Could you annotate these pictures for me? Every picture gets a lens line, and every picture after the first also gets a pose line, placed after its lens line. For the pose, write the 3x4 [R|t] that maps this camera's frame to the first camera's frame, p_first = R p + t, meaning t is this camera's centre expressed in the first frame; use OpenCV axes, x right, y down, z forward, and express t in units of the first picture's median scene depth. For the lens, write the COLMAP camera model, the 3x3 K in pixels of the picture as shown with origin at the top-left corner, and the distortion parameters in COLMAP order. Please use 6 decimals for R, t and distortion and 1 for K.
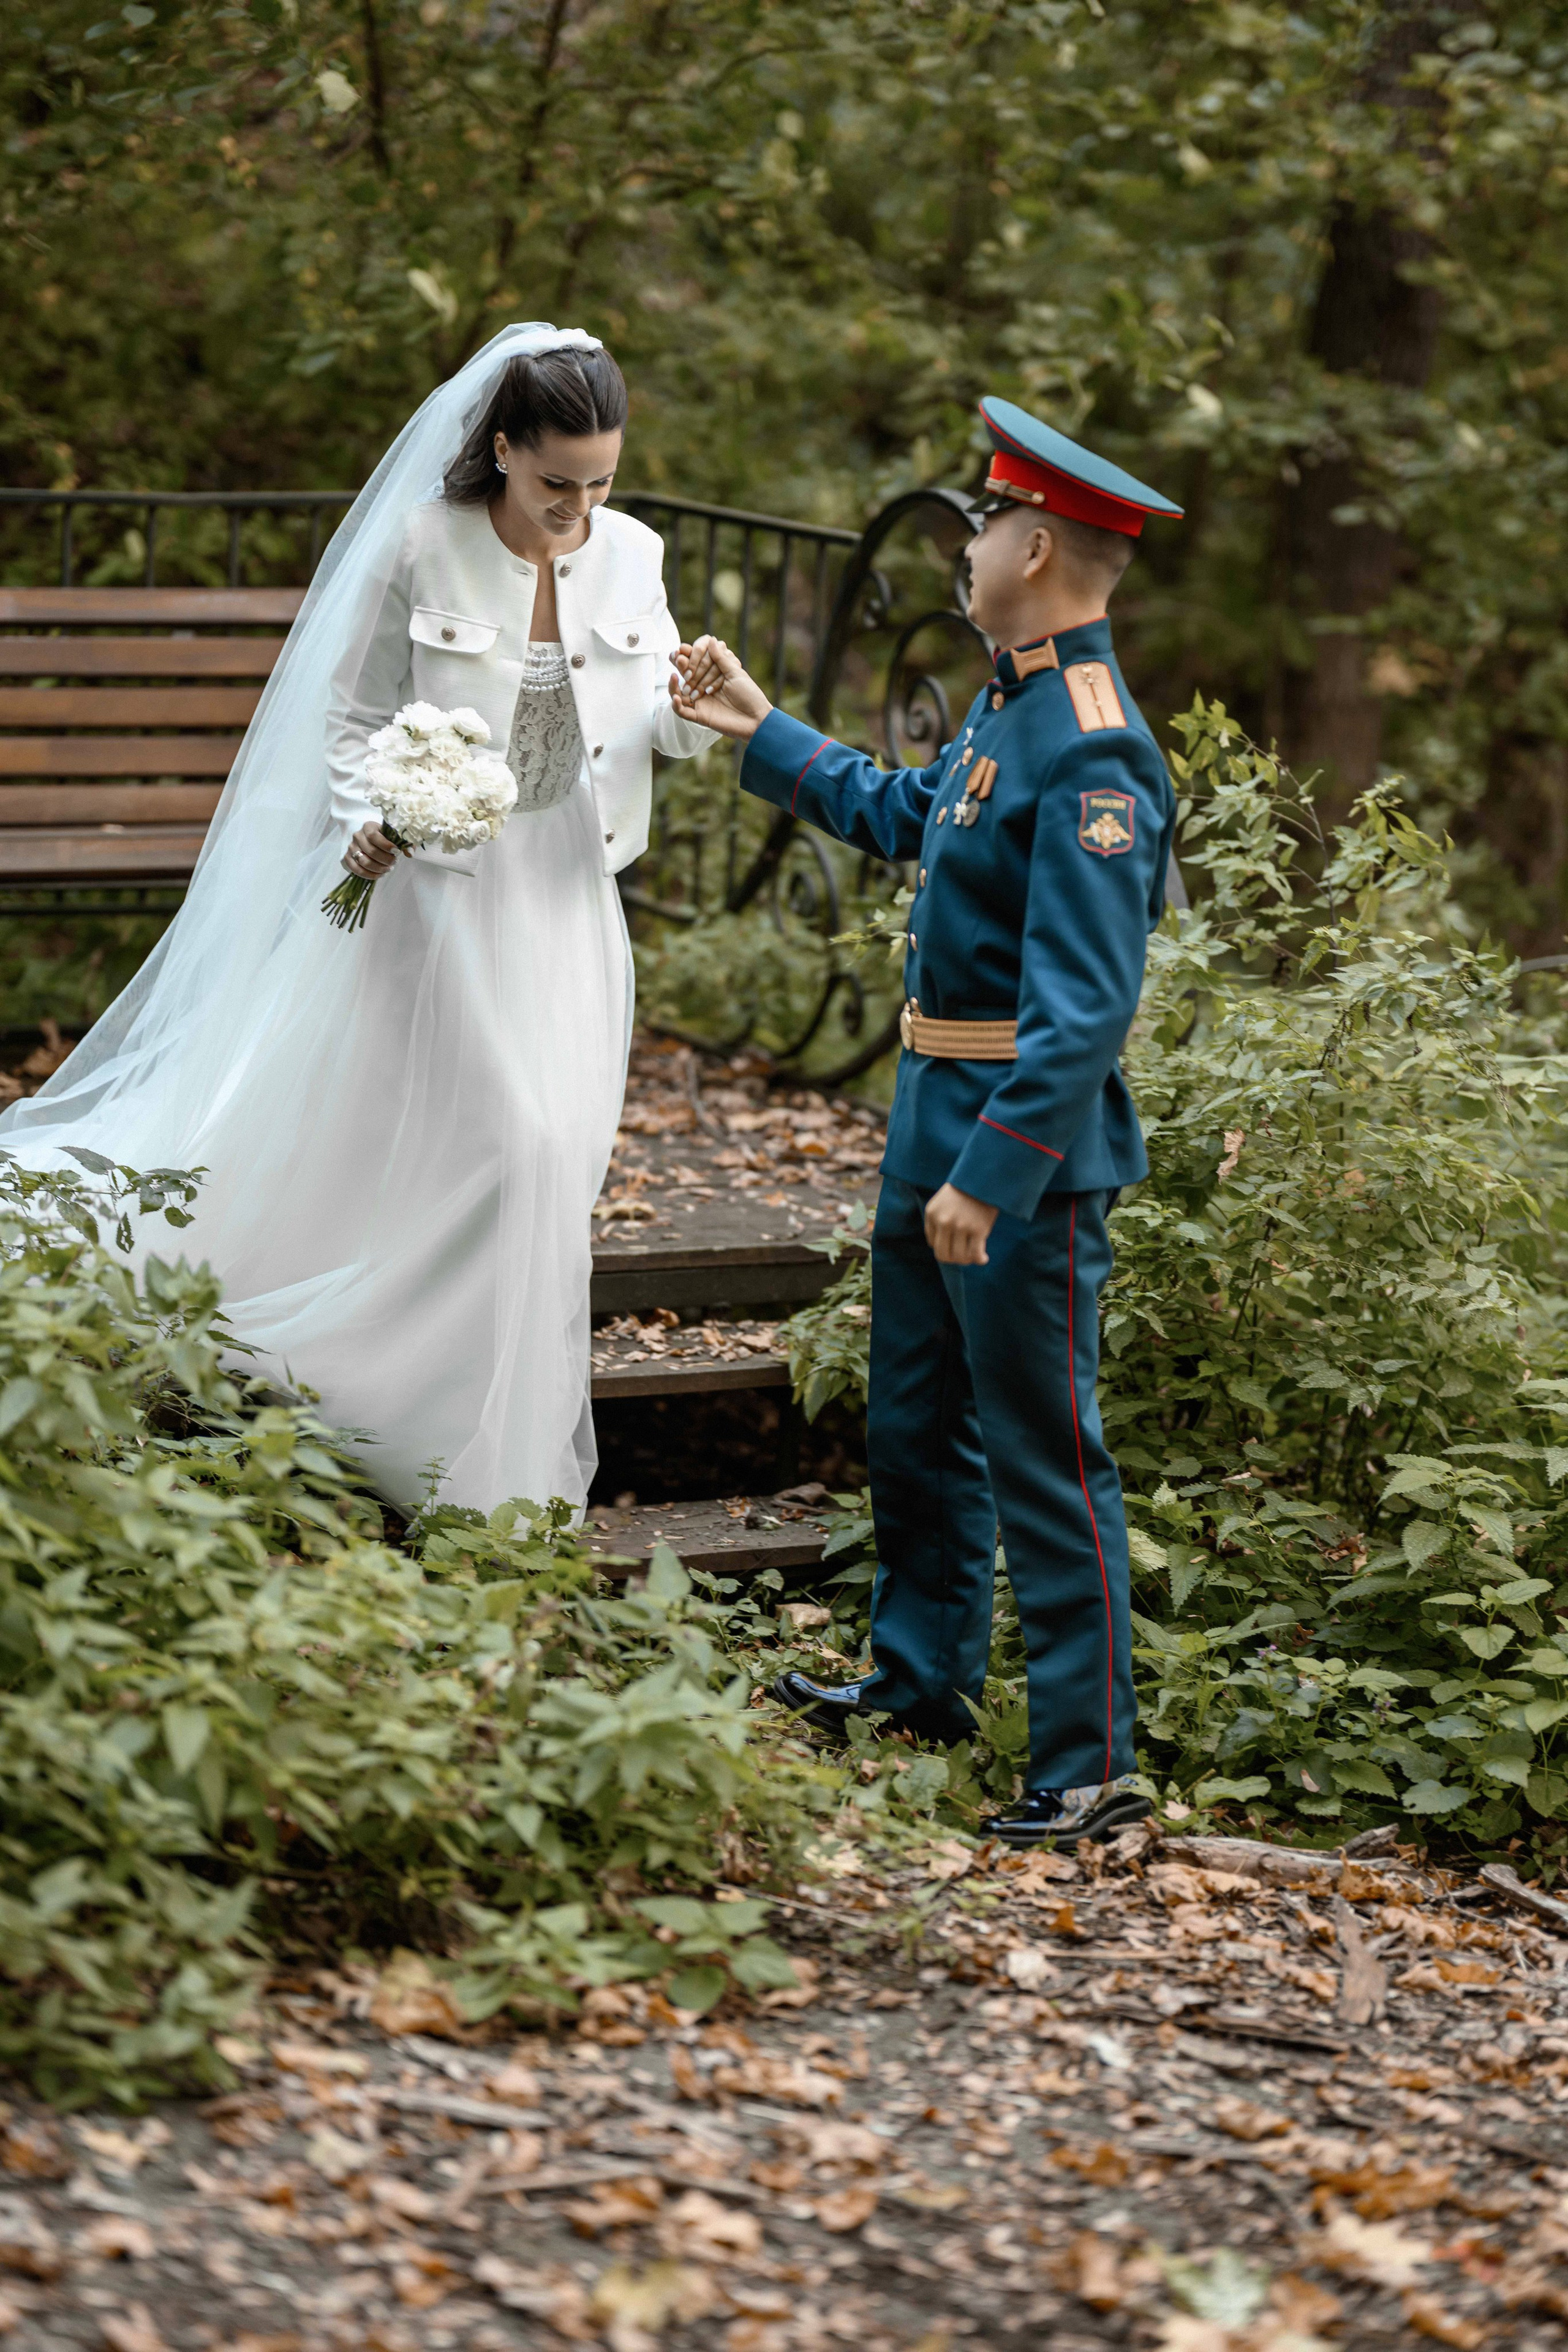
lens RADIAL K [[5777.6, 0, 784.0], [0, 5777.6, 1176.0], [0, 0, 1]] dist [0.420043, -4.365806]
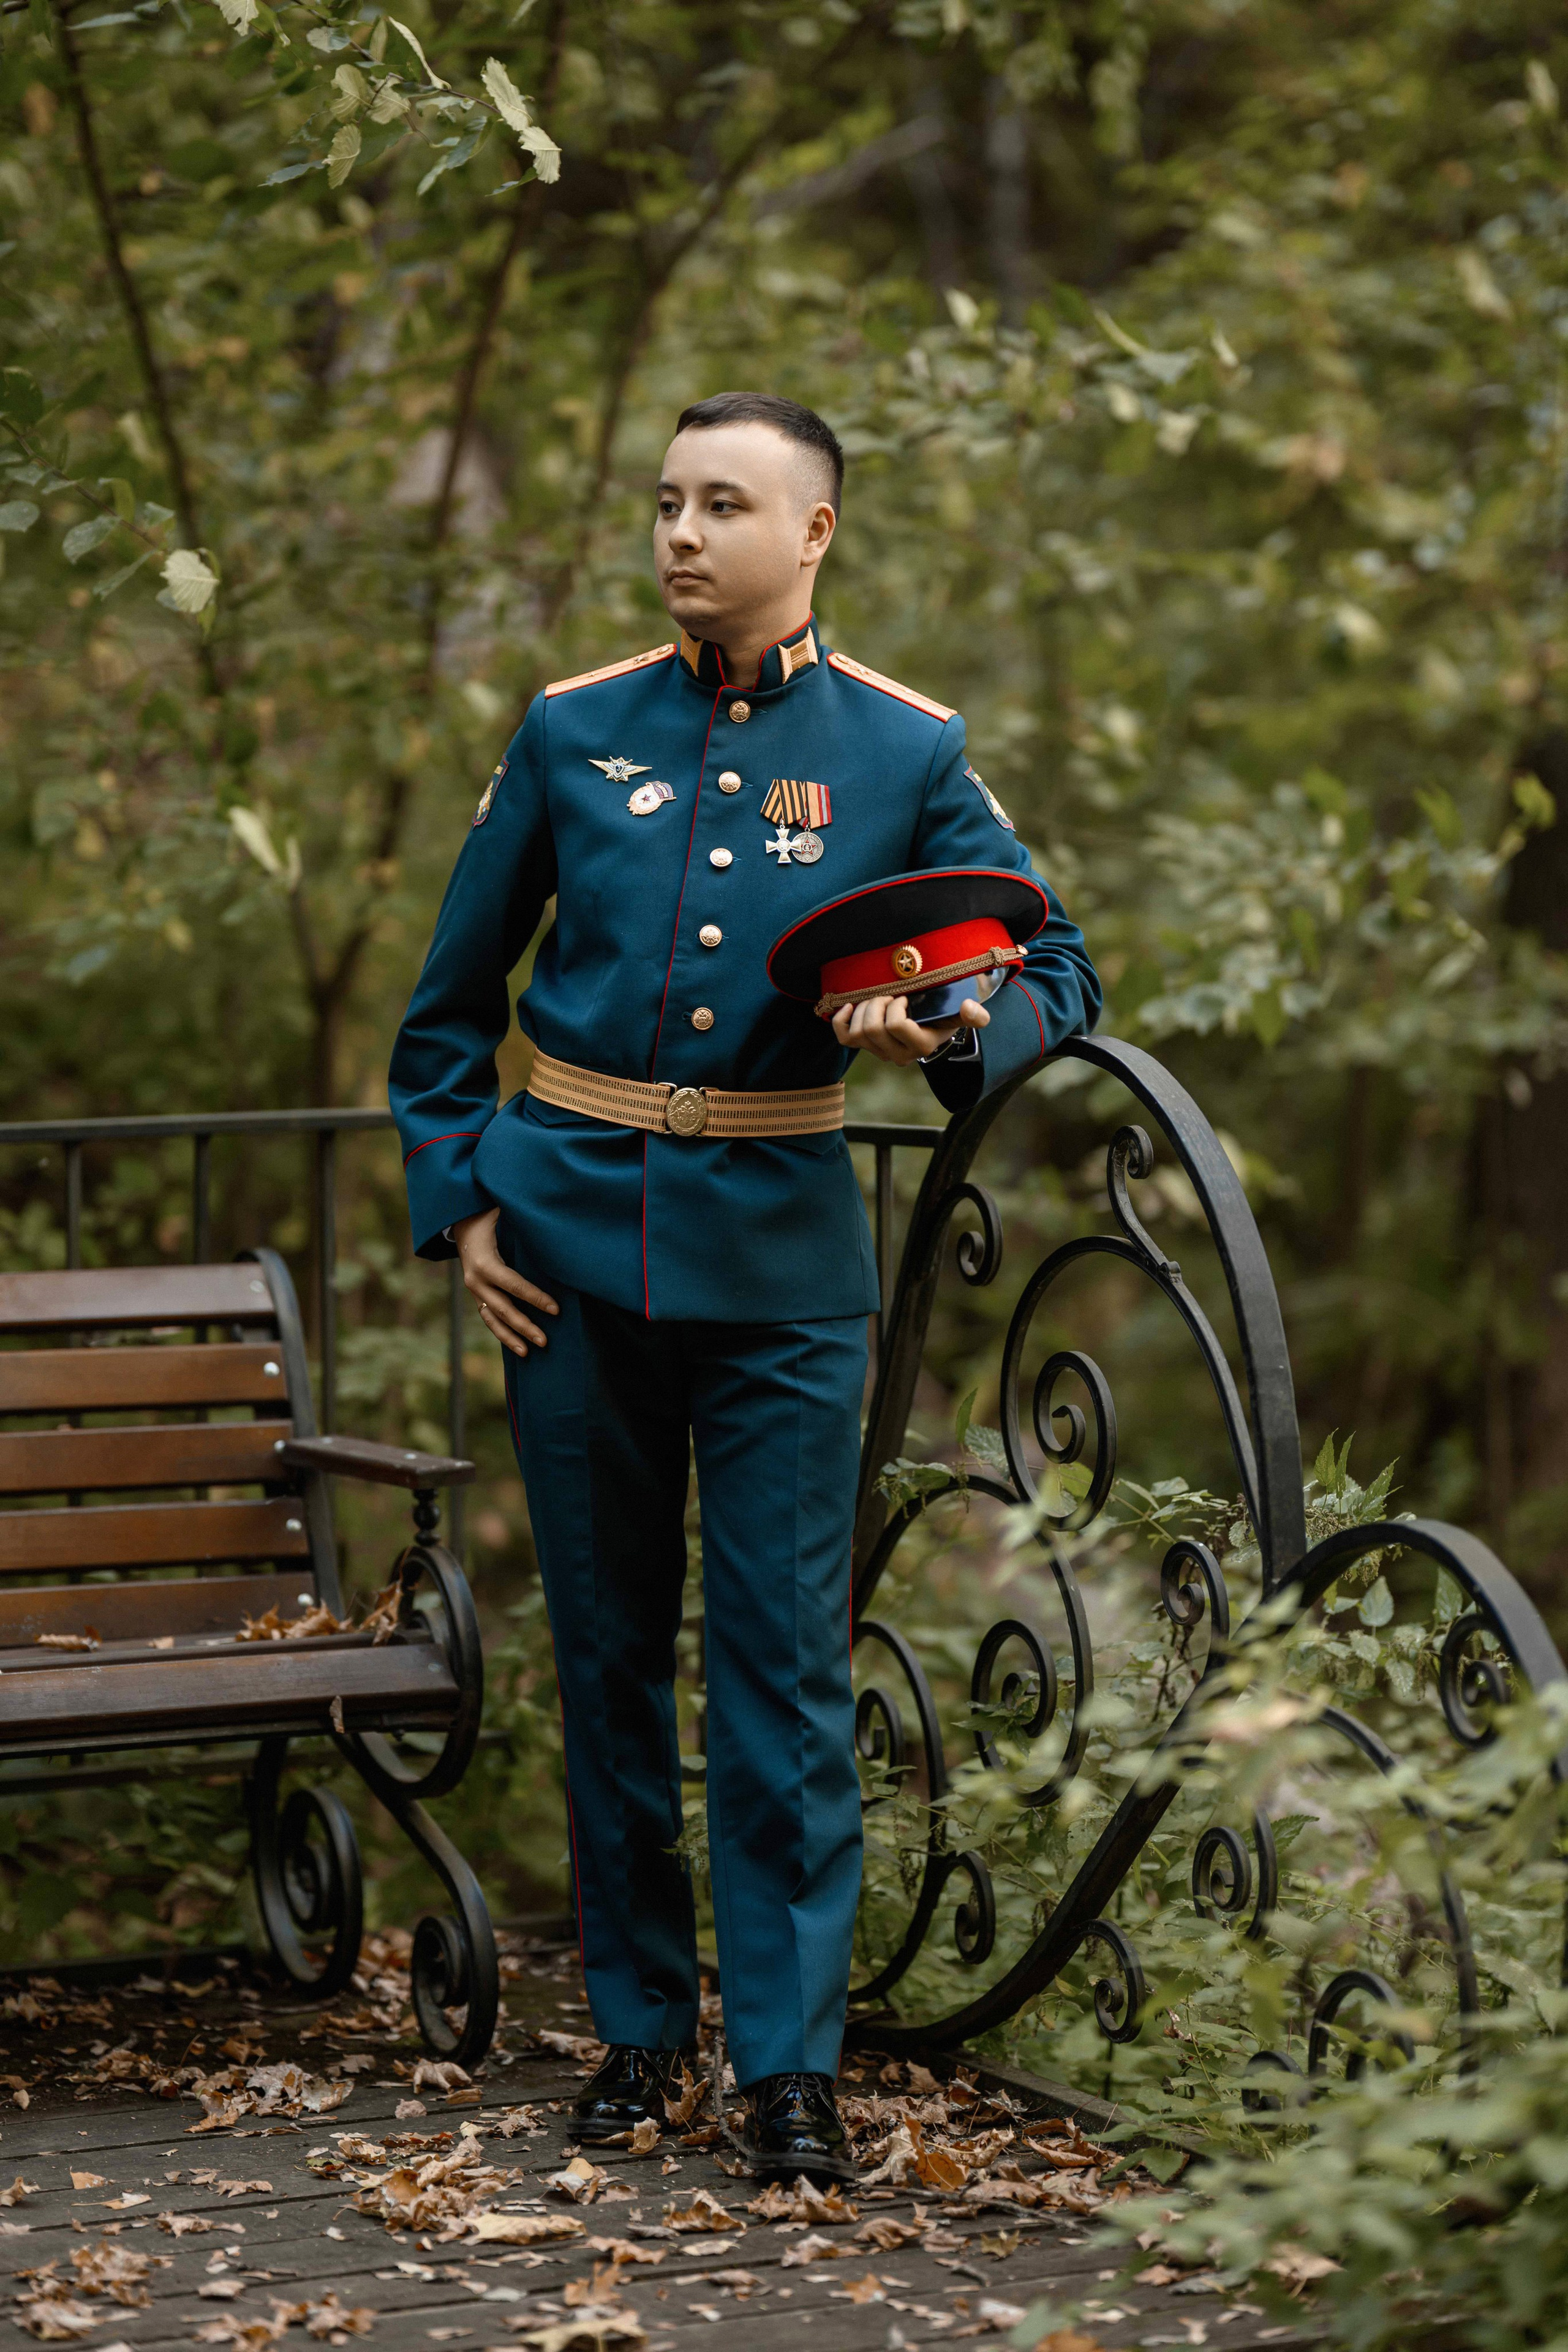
lens RADIAL K [[5777.6, 0, 784.0], [0, 5777.6, 1176.0], [0, 0, 1]] dist [0.420043, -4.365806]
pose [[0.998354, -0.057234, -0.003754, -0.000841], [0.056196, 0.989149, -0.135741, -0.025491], [0.011482, 0.135307, 0.990737, 0.423324]]
